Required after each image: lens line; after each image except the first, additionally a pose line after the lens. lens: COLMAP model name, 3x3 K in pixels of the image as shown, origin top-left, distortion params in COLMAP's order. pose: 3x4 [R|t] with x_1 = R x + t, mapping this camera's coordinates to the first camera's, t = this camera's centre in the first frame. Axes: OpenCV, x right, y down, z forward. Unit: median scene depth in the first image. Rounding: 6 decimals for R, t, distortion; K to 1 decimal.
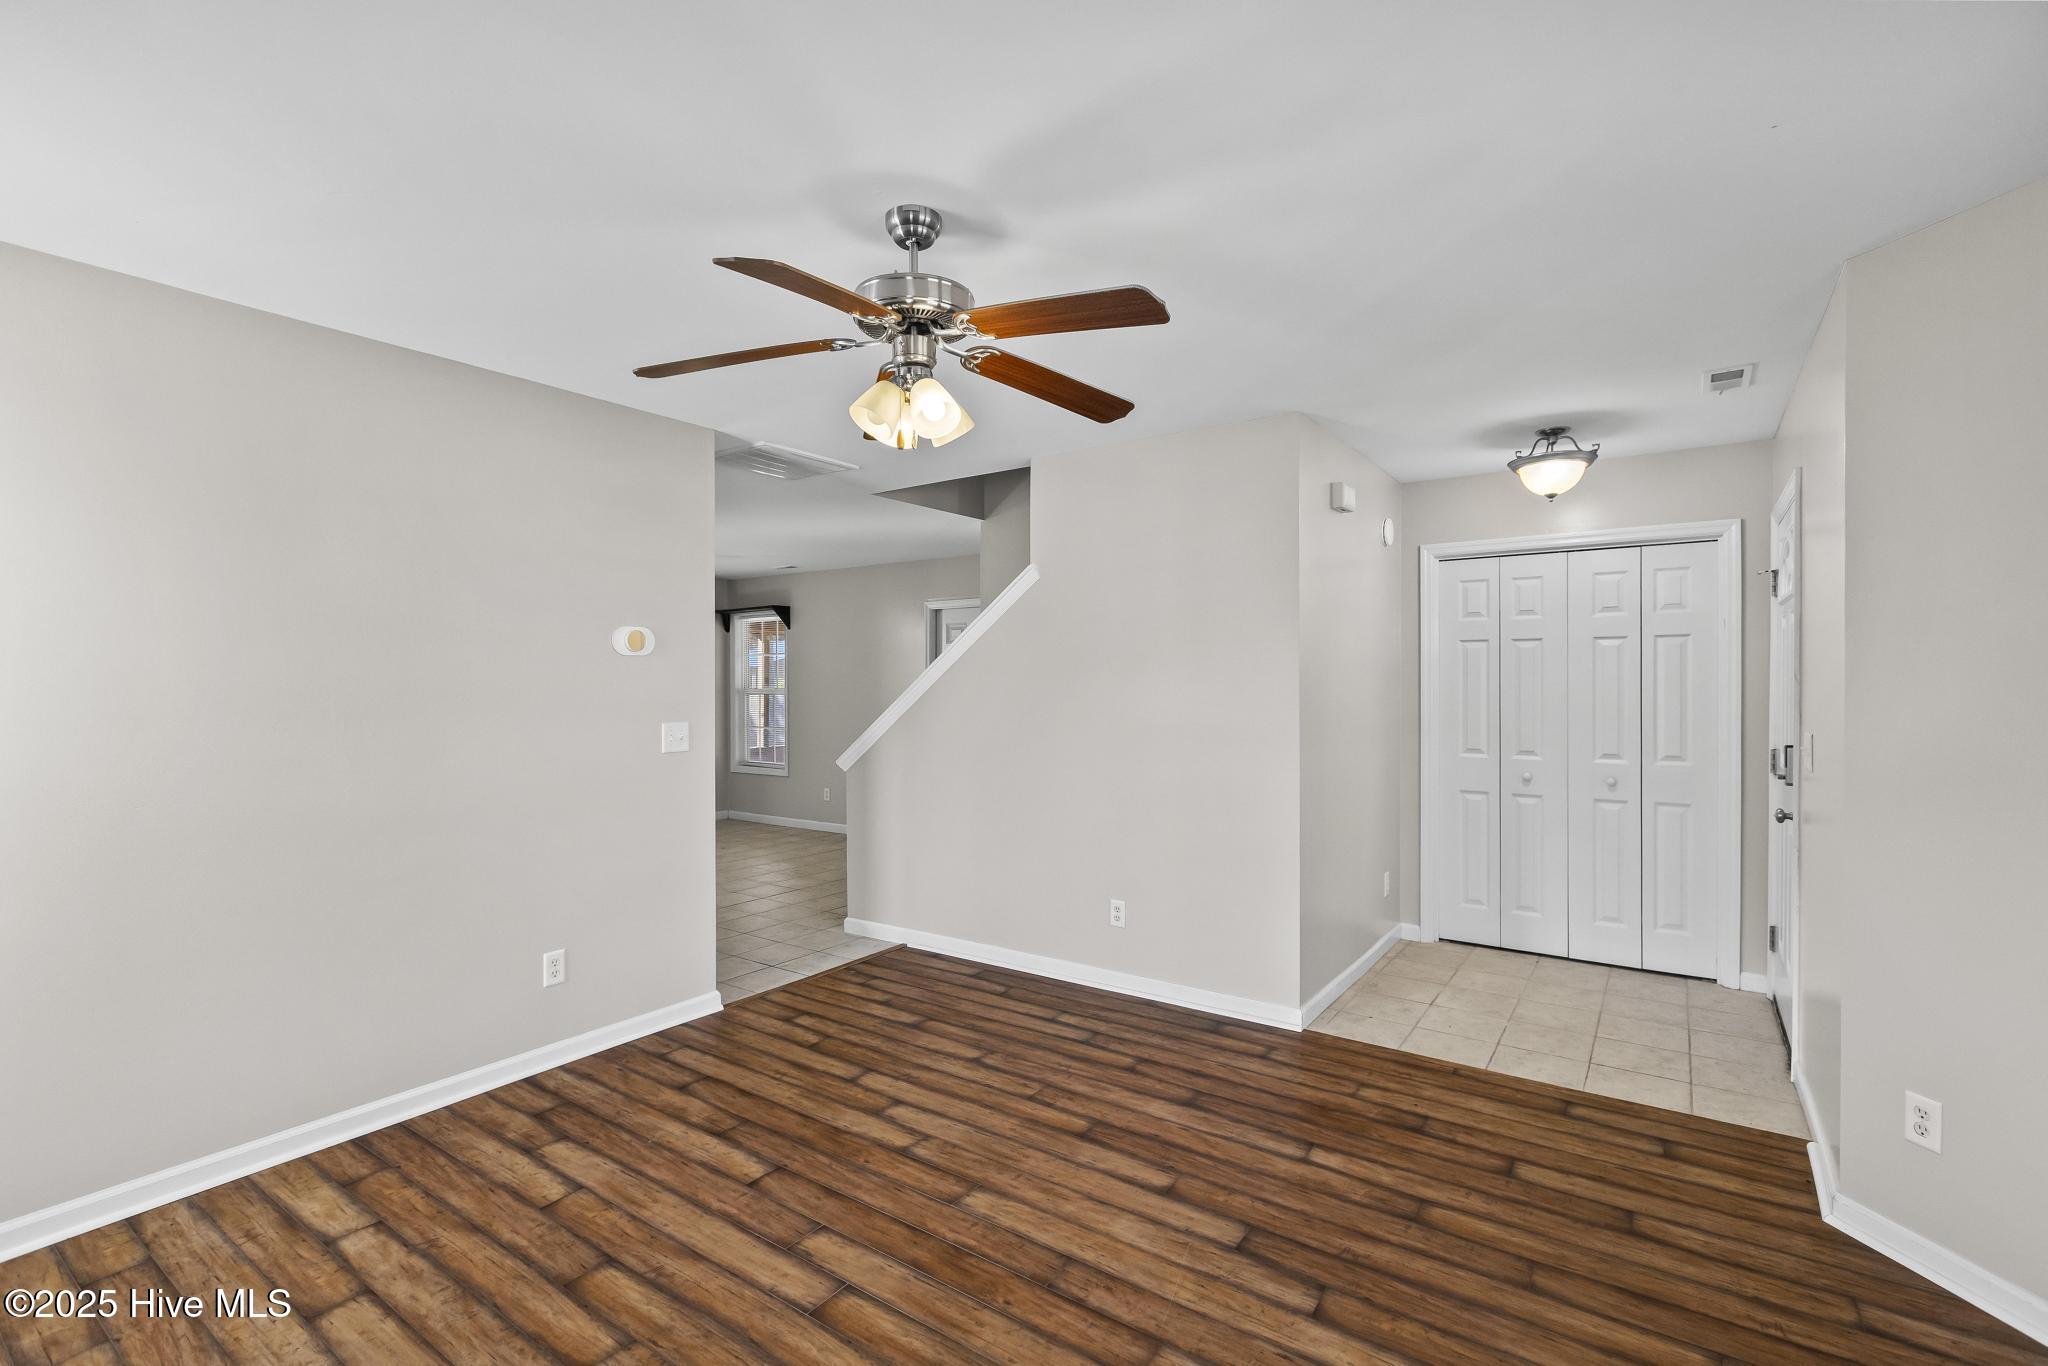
lens RADIAL K [[919.8, 0, 1033.9], [0, 919.8, 696.5], [0, 0, 1]] dist [0.002395, -0.001644]
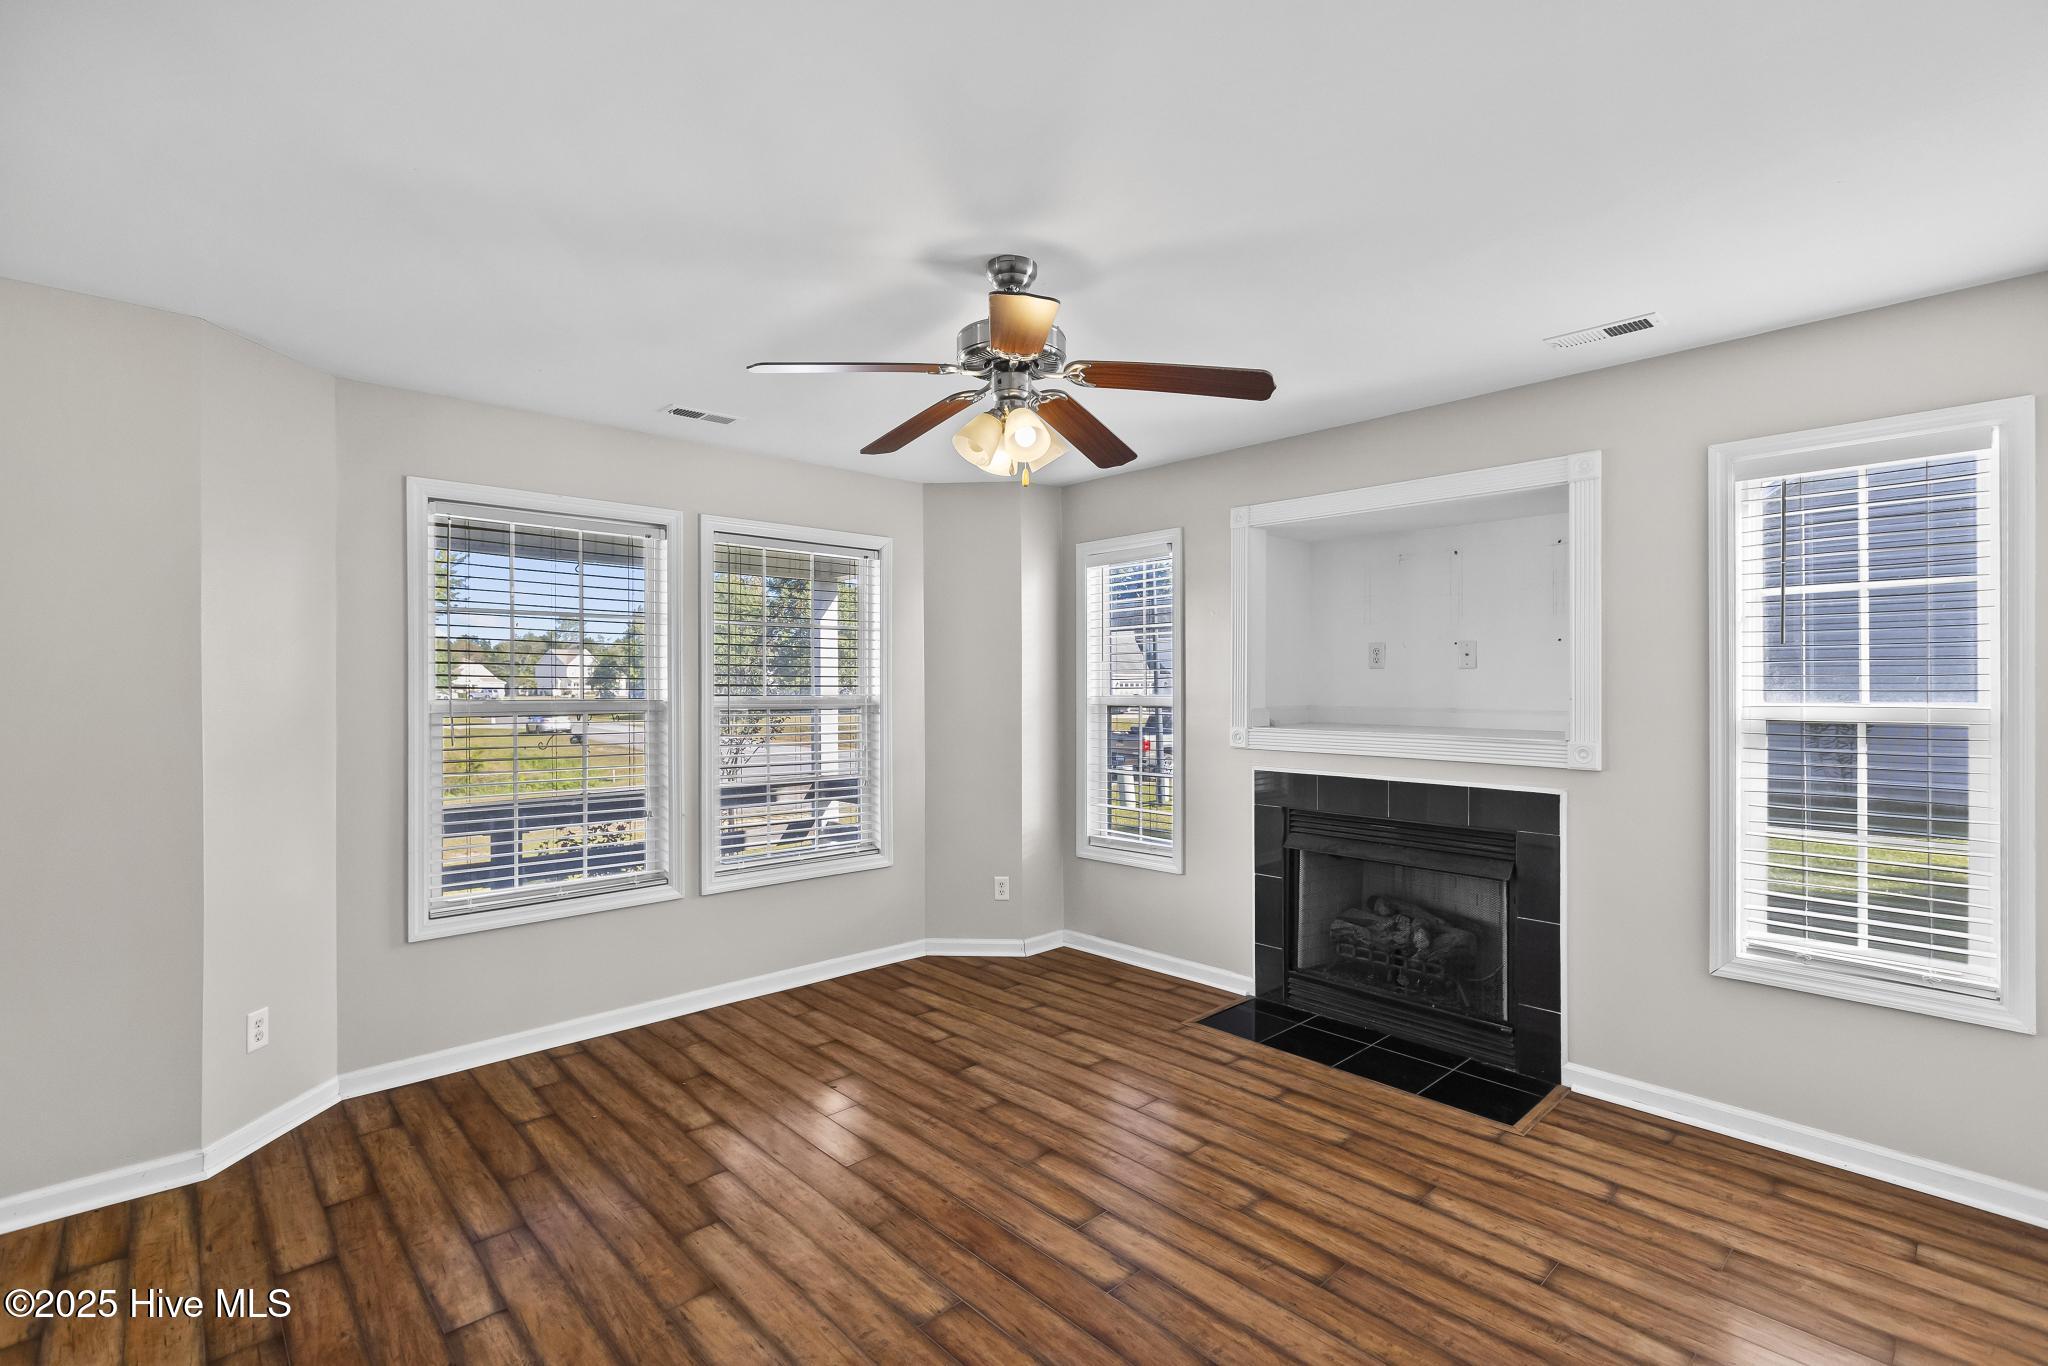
lens RADIAL K [[919.8, 0, 1009.4], [0, 919.8, 680.4], [0, 0, 1]] dist [0.002395, -0.001644]
pose [[-0.974629, 0.006384, 0.223733, -0.269309], [0.010341, 0.999810, 0.016522, -0.030812], [-0.223586, 0.018416, -0.974510, 1.491586]]
